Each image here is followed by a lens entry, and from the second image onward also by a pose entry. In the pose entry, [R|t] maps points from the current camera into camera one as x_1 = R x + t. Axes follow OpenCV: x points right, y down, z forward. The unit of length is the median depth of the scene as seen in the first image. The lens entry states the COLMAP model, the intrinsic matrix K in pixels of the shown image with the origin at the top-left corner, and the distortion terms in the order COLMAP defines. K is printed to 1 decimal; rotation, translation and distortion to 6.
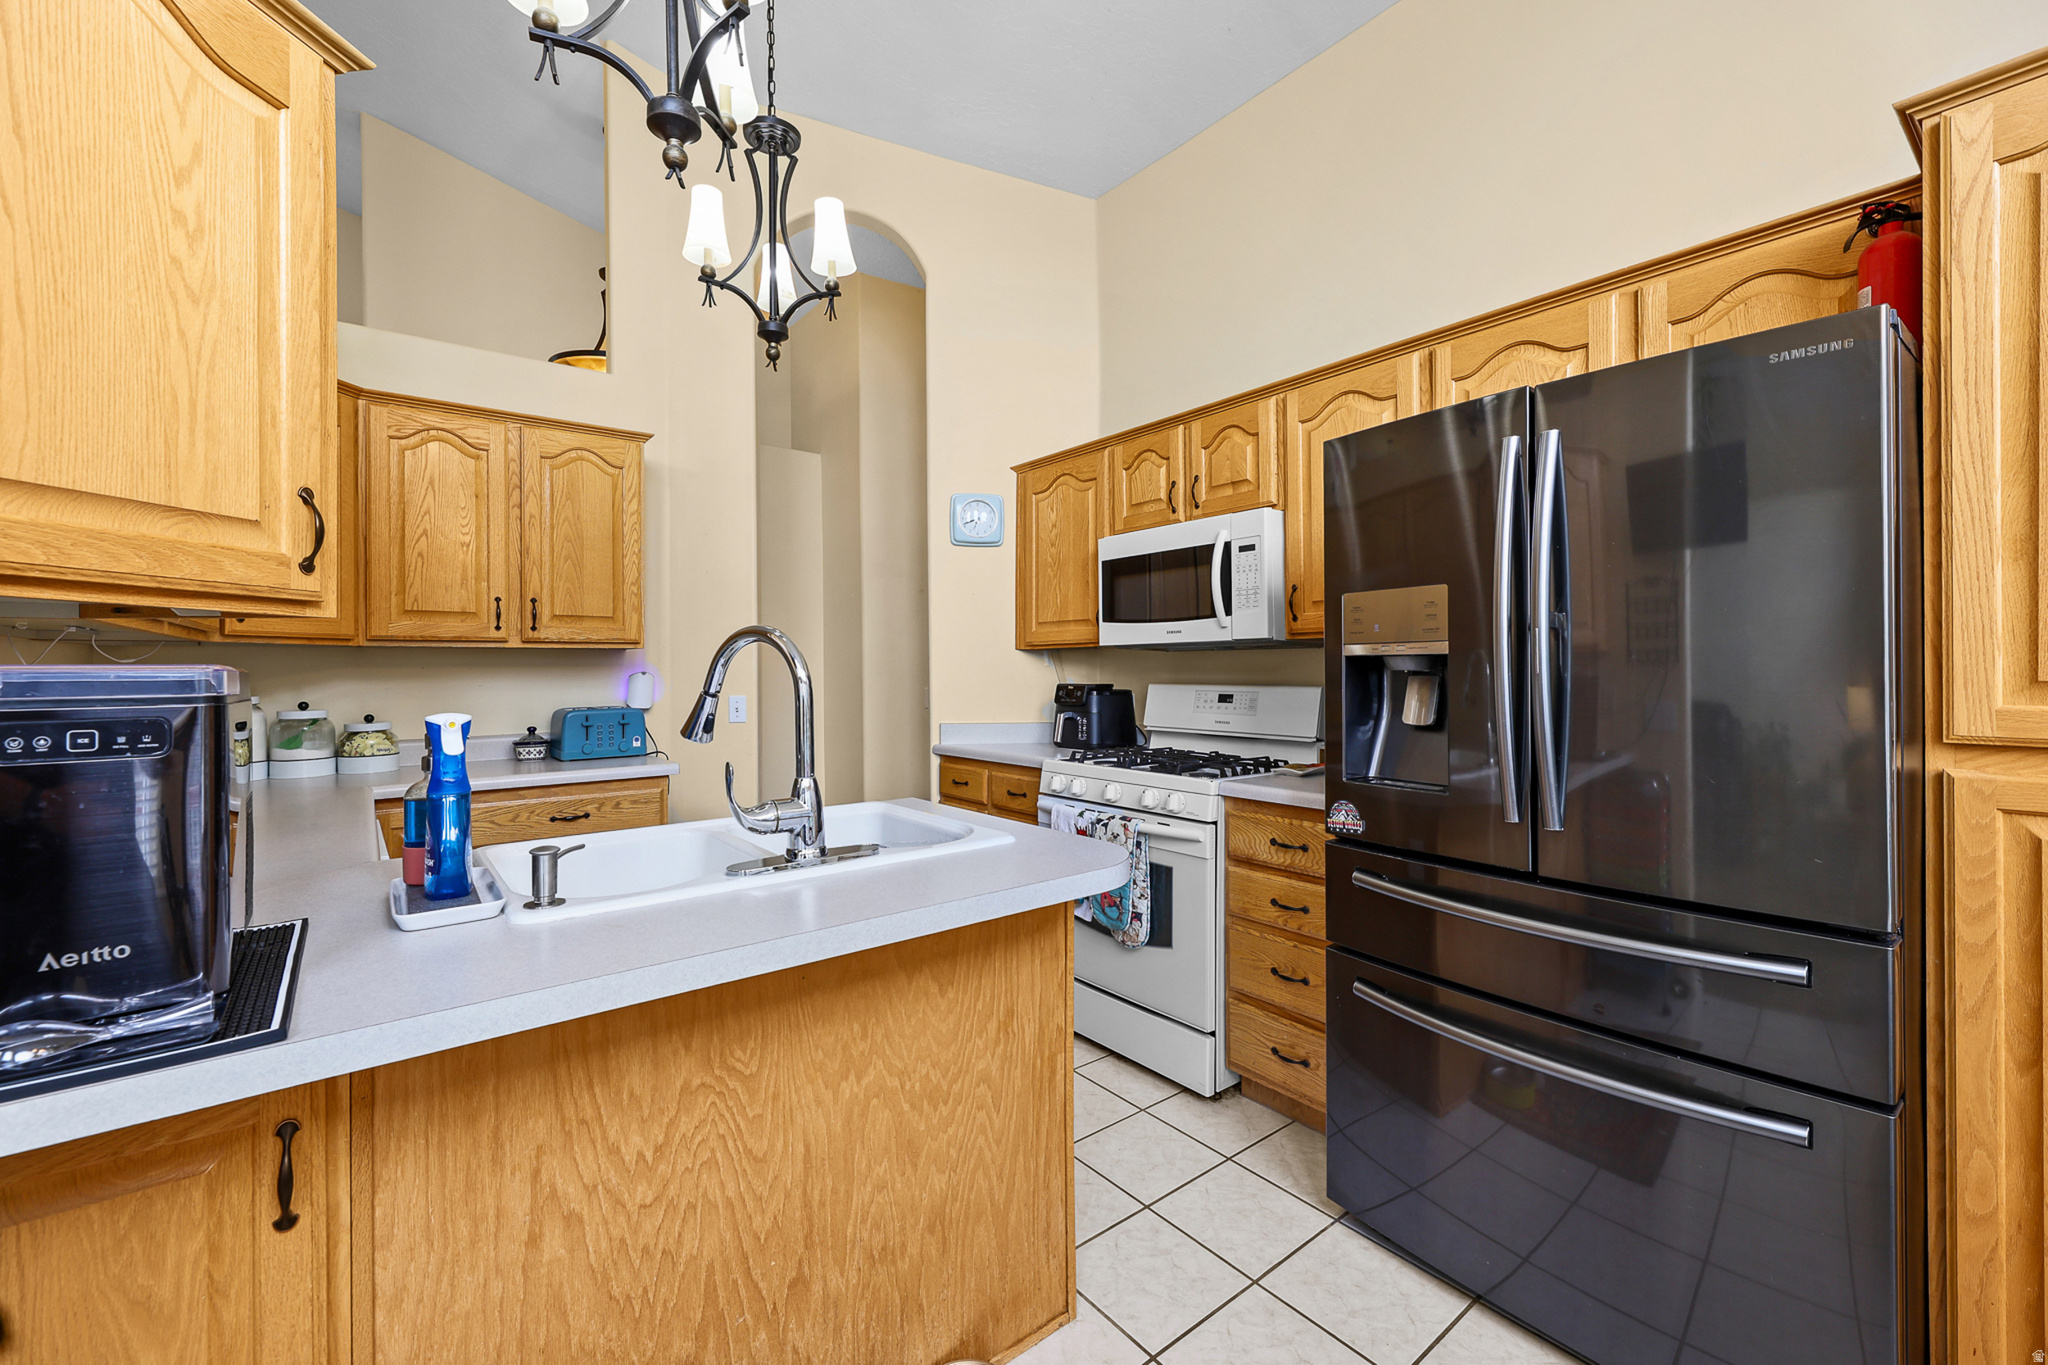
lens RADIAL K [[834.4, 0, 1017.3], [0, 834.4, 669.2], [0, 0, 1]] dist [0.000494, 0.000501]
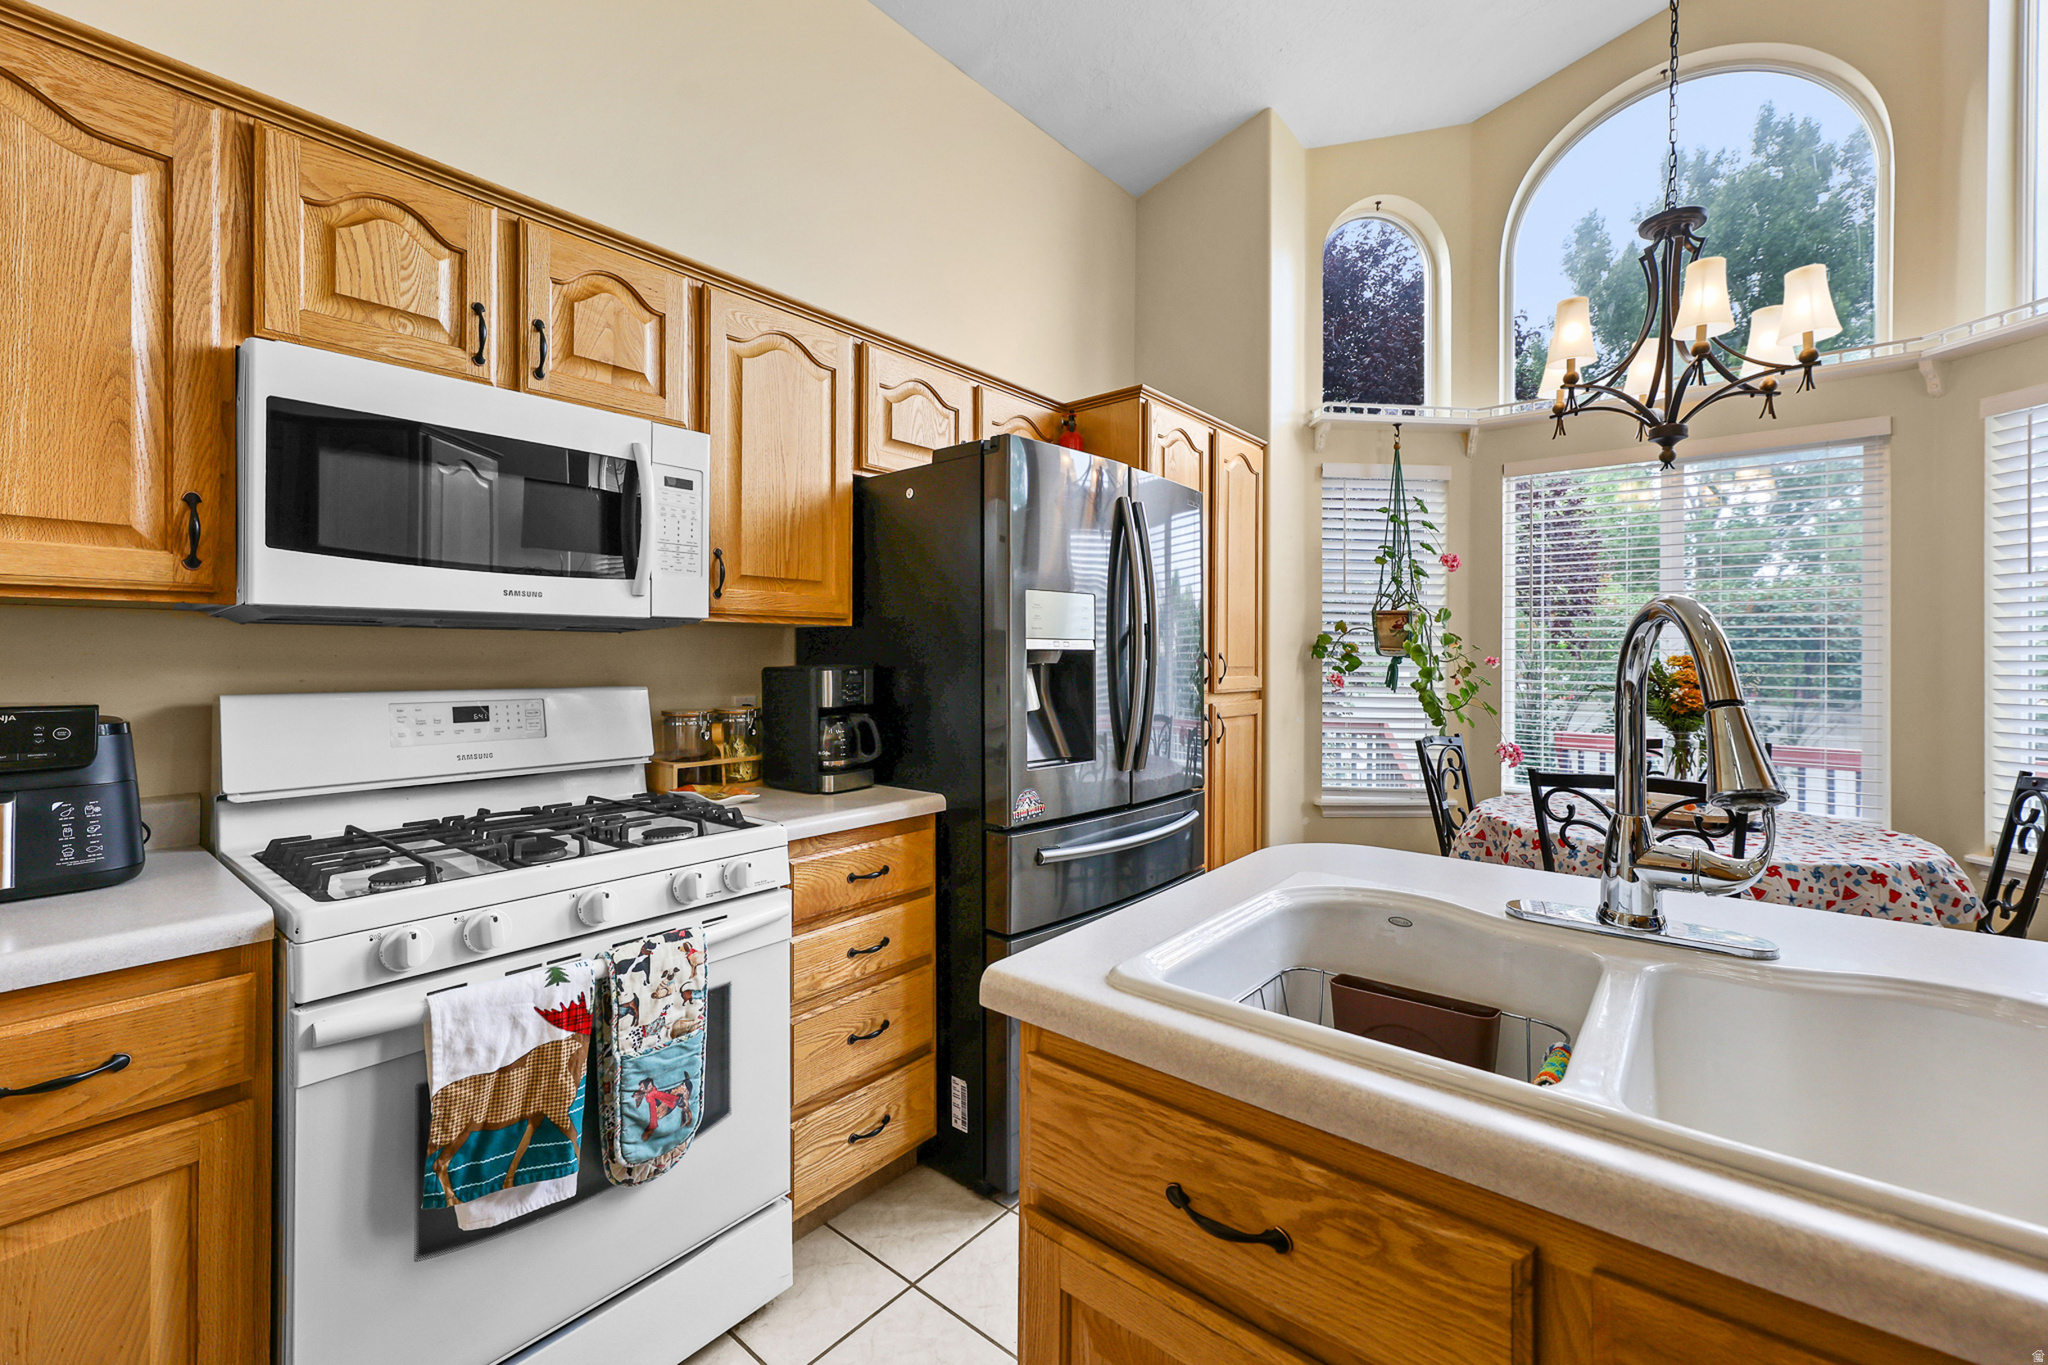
lens RADIAL K [[834.4, 0, 1015.1], [0, 834.4, 656.8], [0, 0, 1]] dist [0.000494, 0.000501]
pose [[-0.204609, 0.007916, 0.978812, -0.653250], [0.000669, 0.999968, -0.007947, 0.001257], [-0.978844, -0.000971, -0.204608, 1.292185]]
